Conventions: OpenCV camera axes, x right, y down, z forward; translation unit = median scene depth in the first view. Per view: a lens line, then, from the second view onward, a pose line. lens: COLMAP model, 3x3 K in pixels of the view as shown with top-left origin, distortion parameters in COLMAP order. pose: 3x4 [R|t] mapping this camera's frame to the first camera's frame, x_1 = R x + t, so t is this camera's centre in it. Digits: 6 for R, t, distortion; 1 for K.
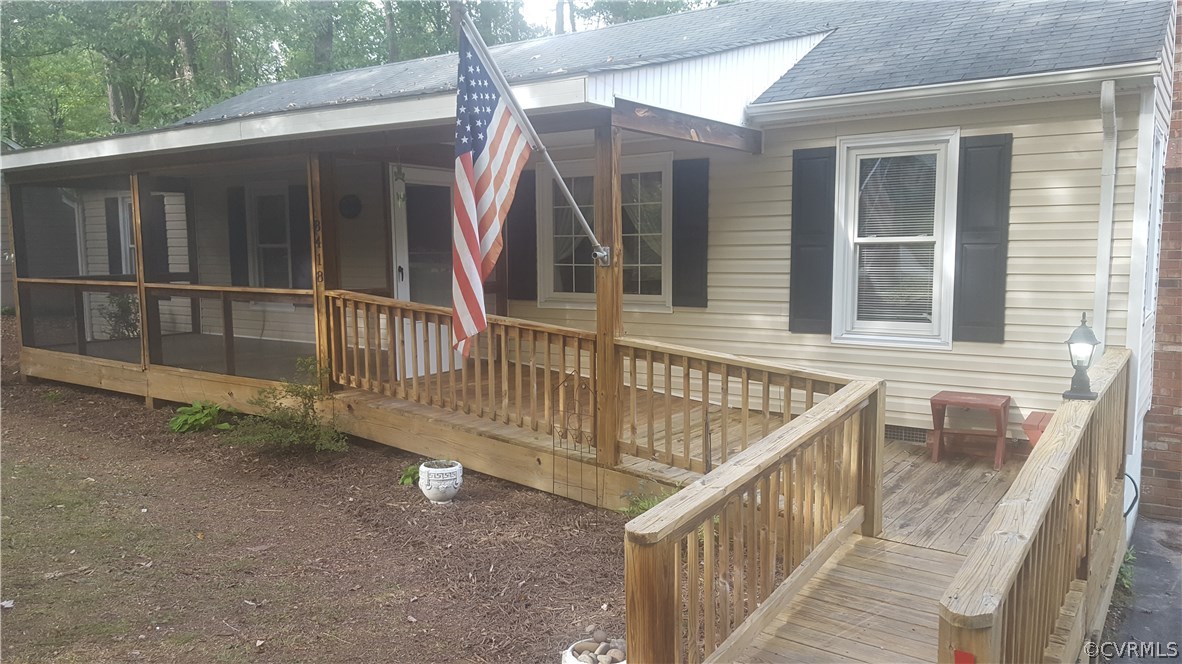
lens RADIAL K [[853.4, 0, 587.7], [0, 853.4, 337.7], [0, 0, 1]] dist [0.087154, -0.146349]
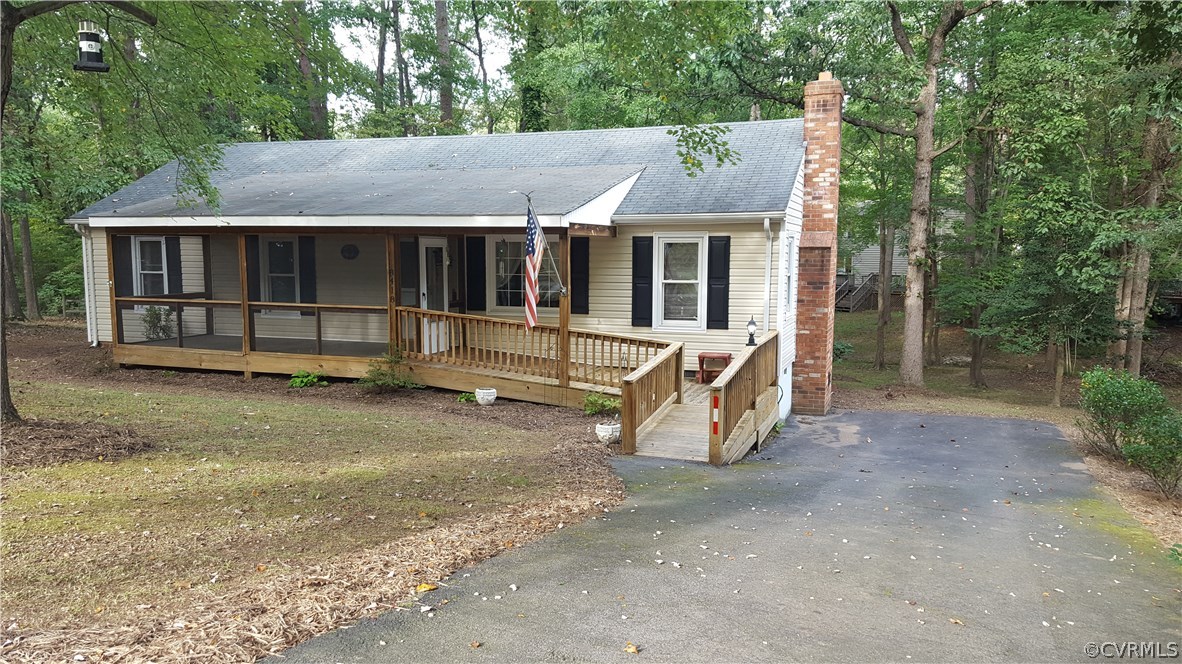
lens RADIAL K [[853.4, 0, 587.7], [0, 853.4, 337.7], [0, 0, 1]] dist [0.087154, -0.146349]
pose [[0.962503, -0.014659, 0.270874, -0.425463], [0.015598, 0.999877, -0.001313, 0.022711], [-0.270821, 0.005488, 0.962614, -0.939256]]
